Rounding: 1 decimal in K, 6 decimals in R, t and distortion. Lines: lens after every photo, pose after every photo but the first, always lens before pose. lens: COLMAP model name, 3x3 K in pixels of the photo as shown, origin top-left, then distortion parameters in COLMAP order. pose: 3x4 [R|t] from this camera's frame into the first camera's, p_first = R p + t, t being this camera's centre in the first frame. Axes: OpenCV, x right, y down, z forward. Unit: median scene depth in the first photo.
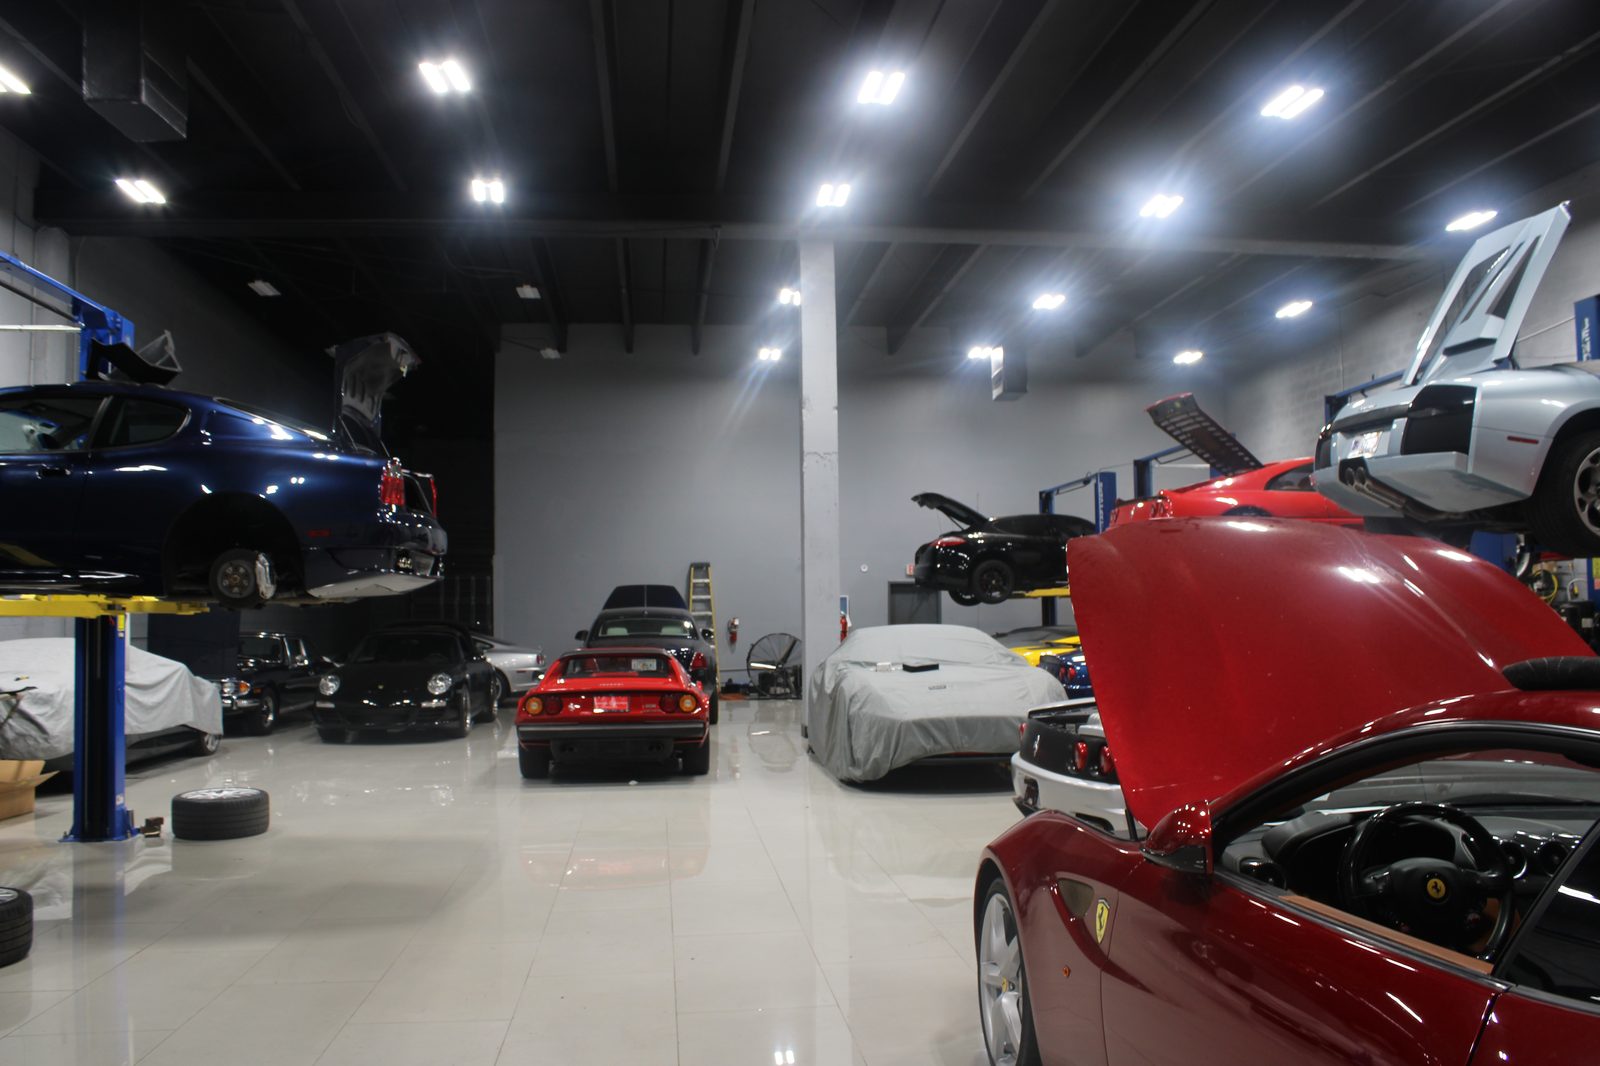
lens RADIAL K [[1367.4, 0, 797.5], [0, 1367.4, 546.9], [0, 0, 1]] dist [-0.151348, 0.149557]
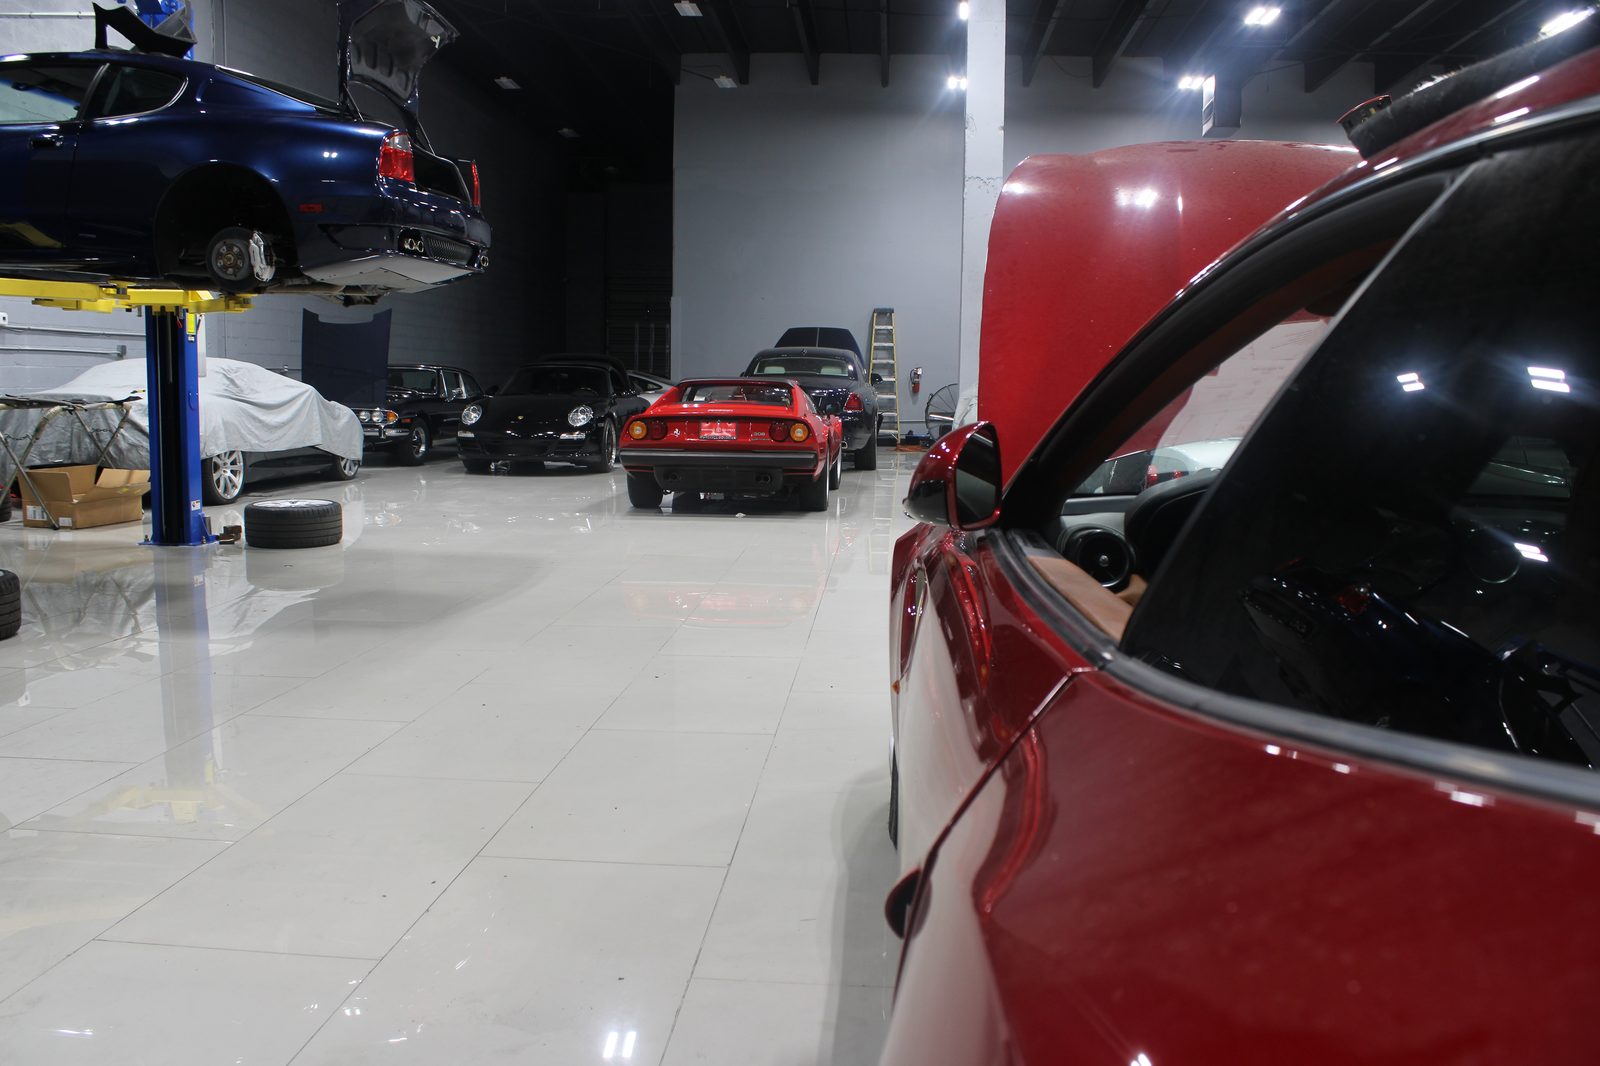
lens RADIAL K [[1367.4, 0, 799.3], [0, 1367.4, 543.5], [0, 0, 1]] dist [-0.151348, 0.149557]
pose [[0.984980, 0.047415, -0.166029, 0.059931], [-0.019234, 0.985703, 0.167394, 0.025092], [0.171592, -0.161686, 0.971810, 0.059260]]
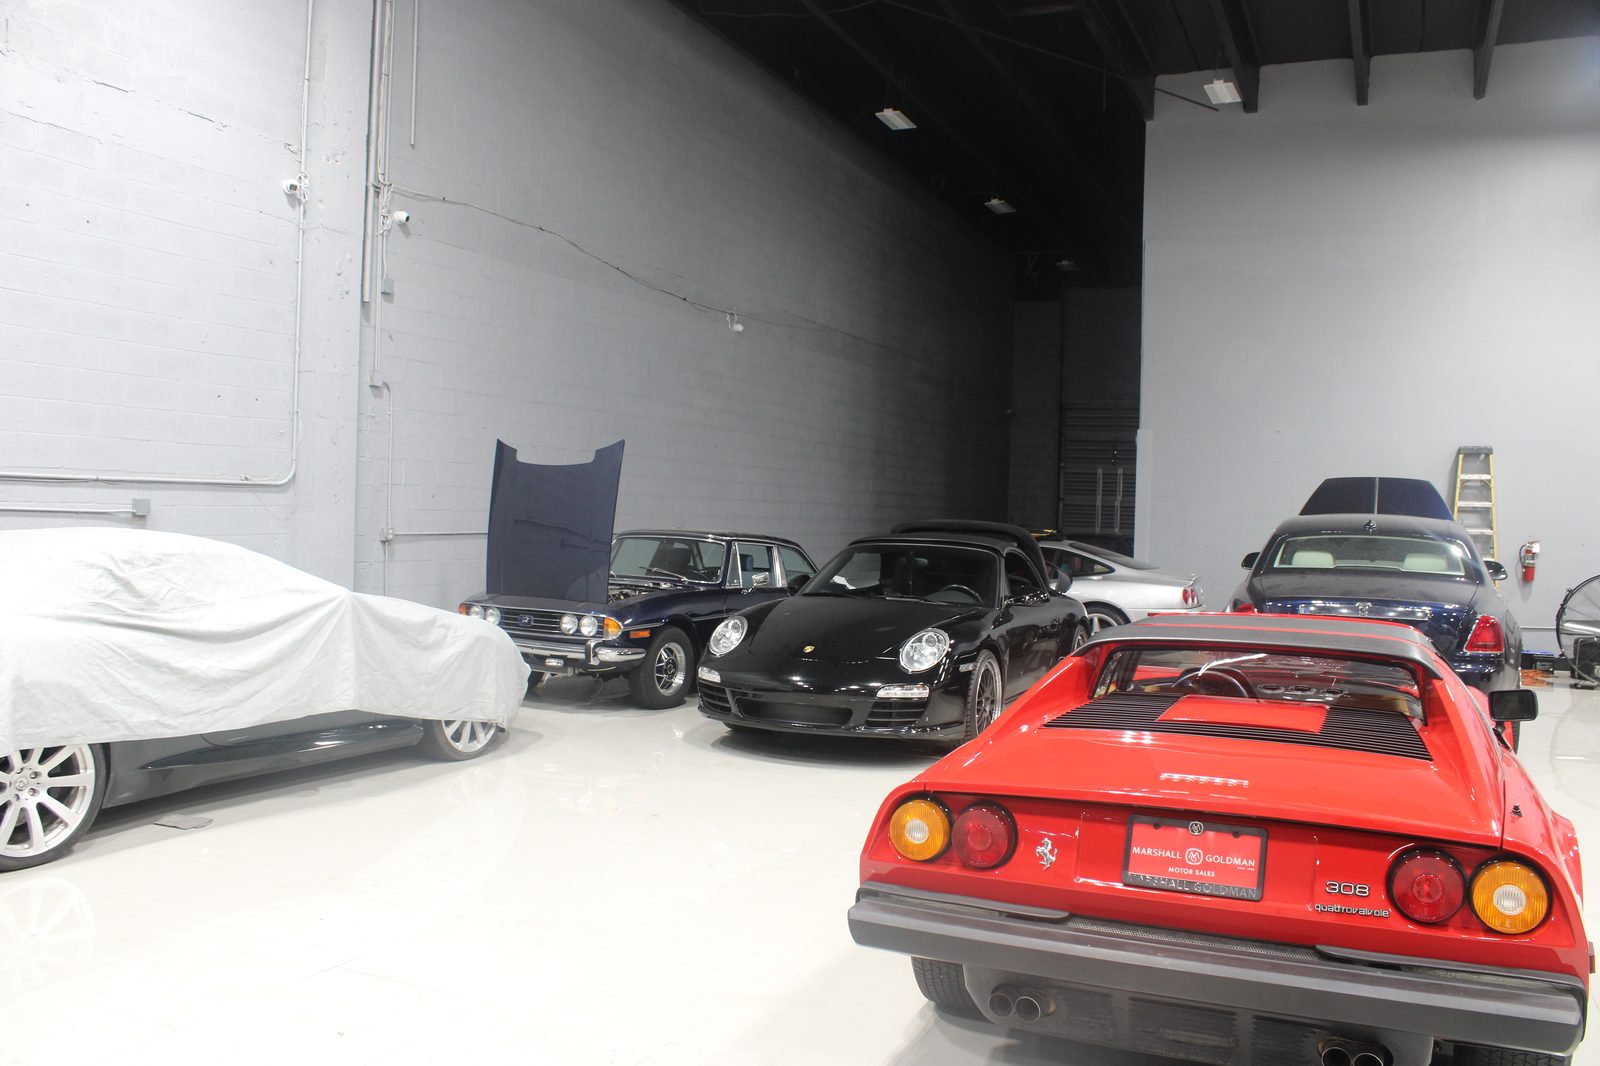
lens RADIAL K [[1367.4, 0, 810.5], [0, 1367.4, 532.7], [0, 0, 1]] dist [-0.151348, 0.149557]
pose [[0.868625, 0.044613, -0.493458, -0.057258], [-0.015997, 0.997944, 0.062064, 0.028531], [0.495212, -0.046017, 0.867552, 0.561451]]
